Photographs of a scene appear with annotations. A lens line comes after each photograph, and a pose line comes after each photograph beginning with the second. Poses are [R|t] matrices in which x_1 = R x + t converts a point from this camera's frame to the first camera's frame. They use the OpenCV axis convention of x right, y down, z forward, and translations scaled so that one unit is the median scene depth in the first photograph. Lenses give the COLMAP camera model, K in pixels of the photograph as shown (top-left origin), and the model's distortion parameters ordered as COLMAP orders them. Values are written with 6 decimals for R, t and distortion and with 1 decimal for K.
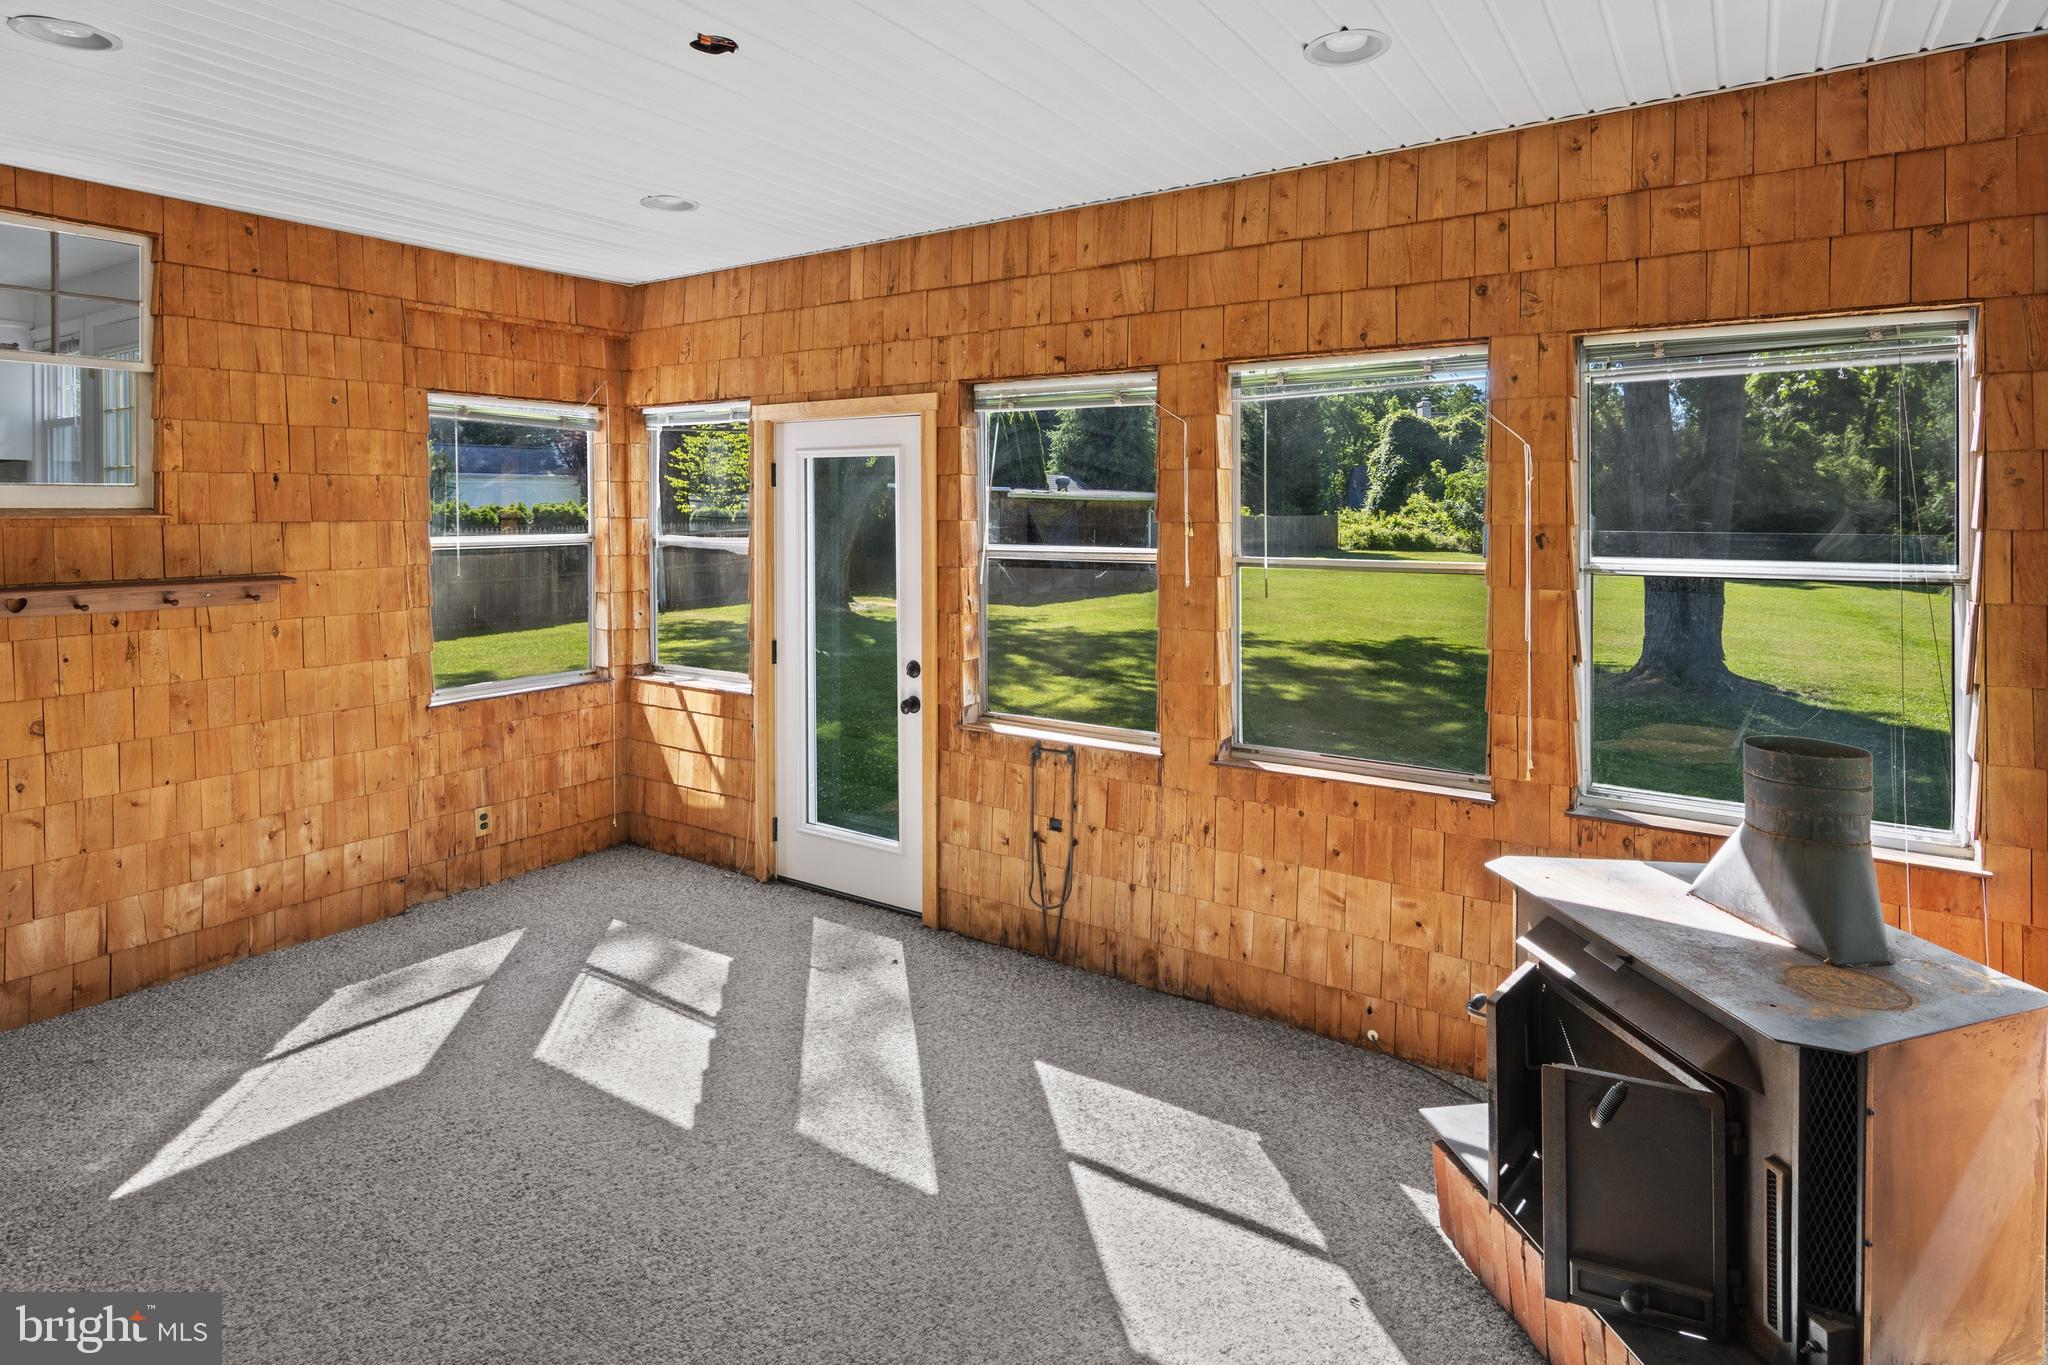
lens RADIAL K [[1122.1, 0, 1035.5], [0, 1122.1, 511.5], [0, 0, 1]] dist [0.002750, 0.001794]
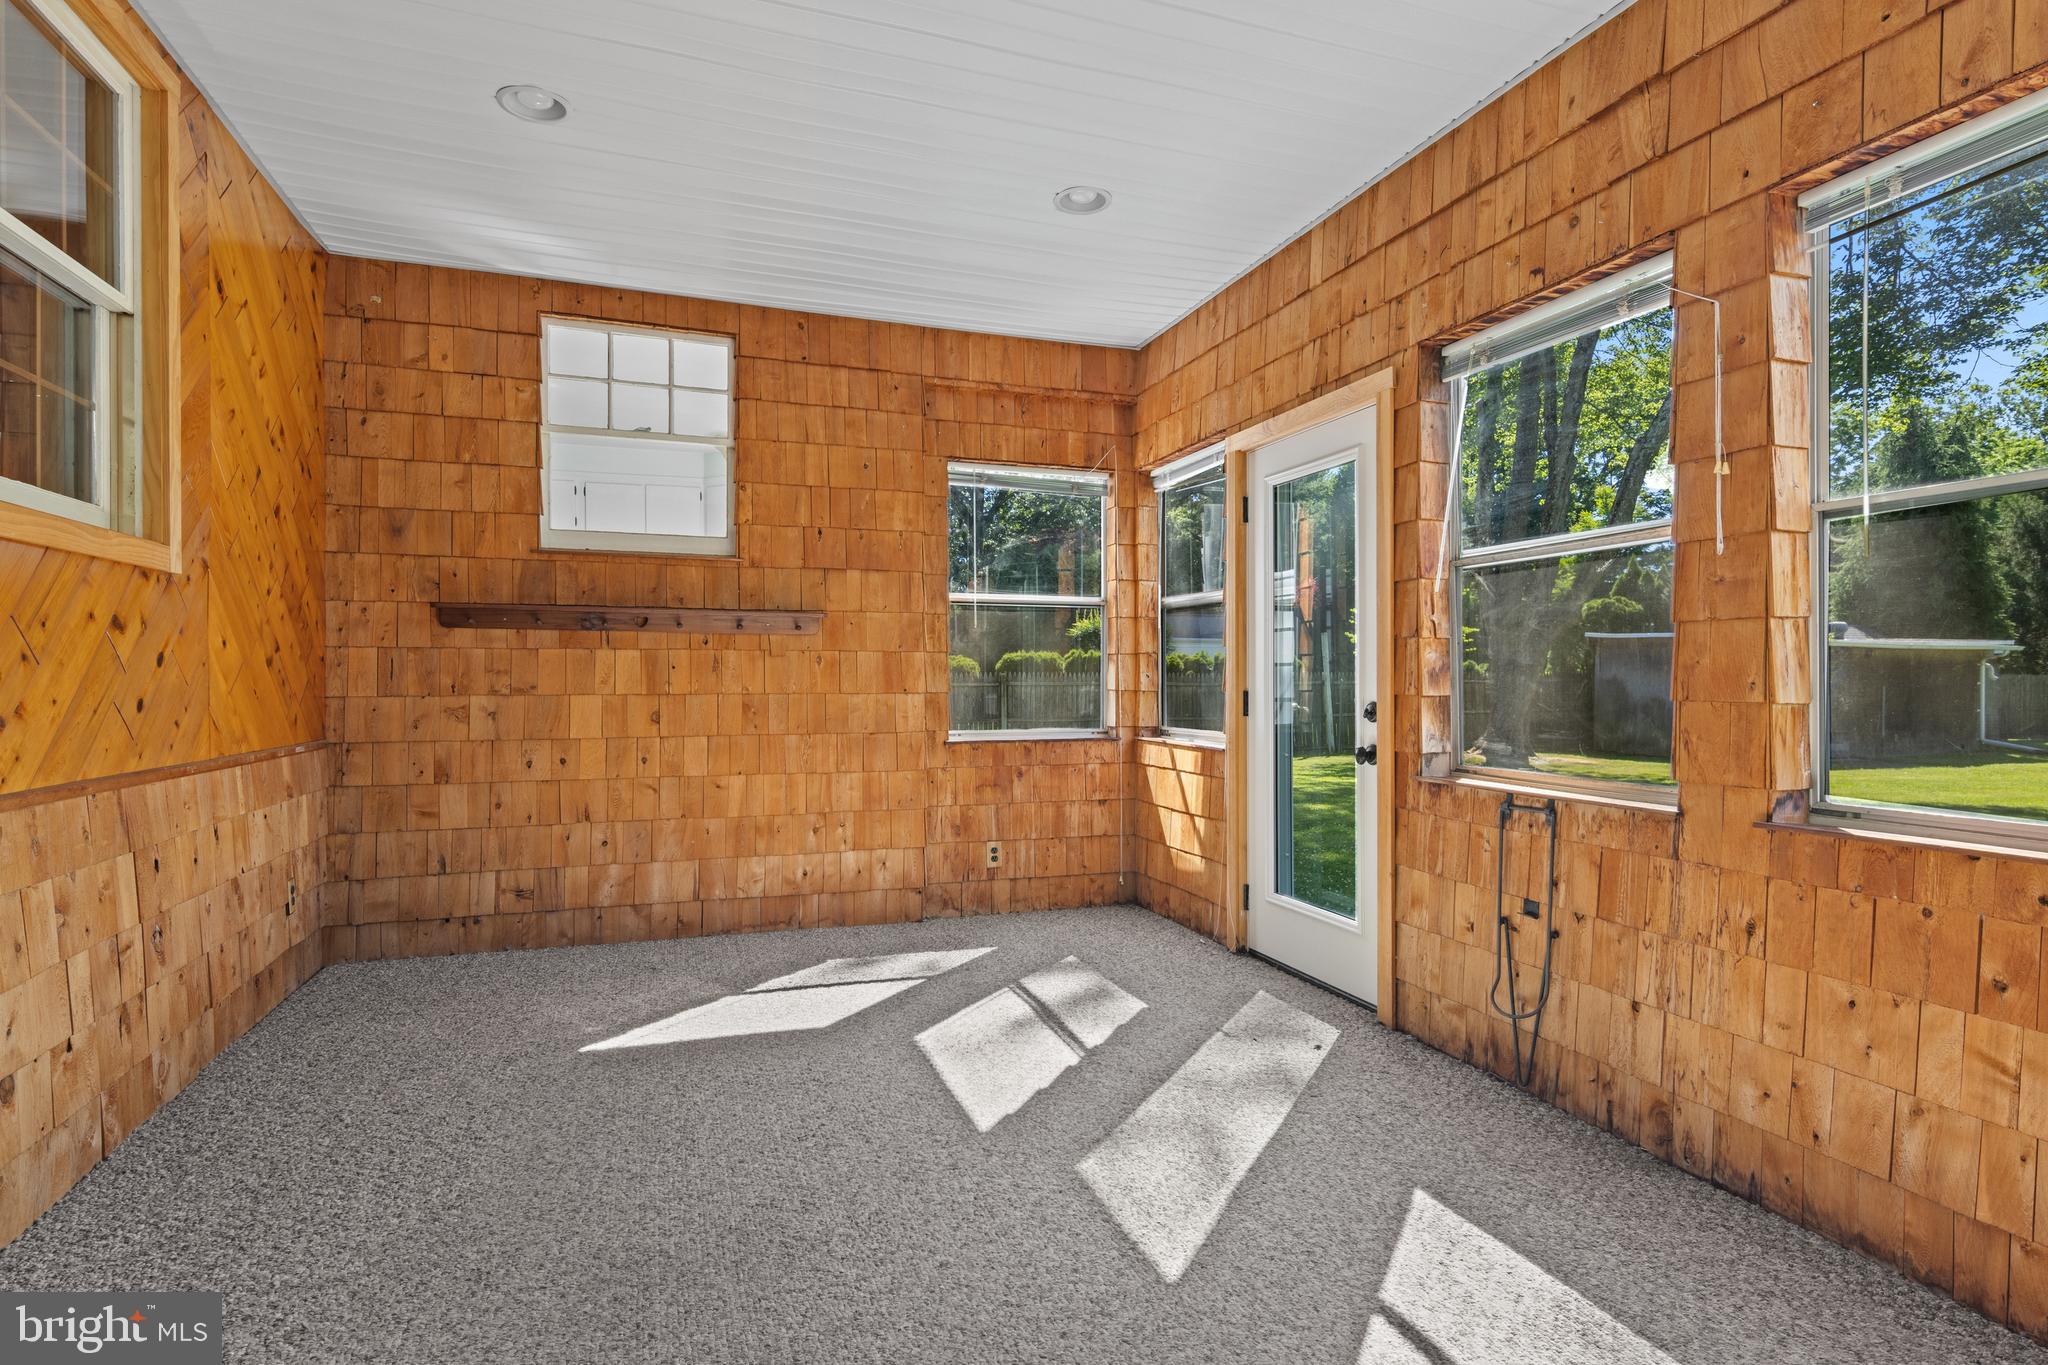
lens RADIAL K [[1055.1, 0, 1012.6], [0, 1055.1, 684.9], [0, 0, 1]] dist [0.012610, -0.004994]
pose [[0.791666, 0.003152, -0.610946, 0.170289], [-0.005102, 0.999986, -0.001452, 0.133174], [0.610933, 0.004266, 0.791671, 0.237985]]
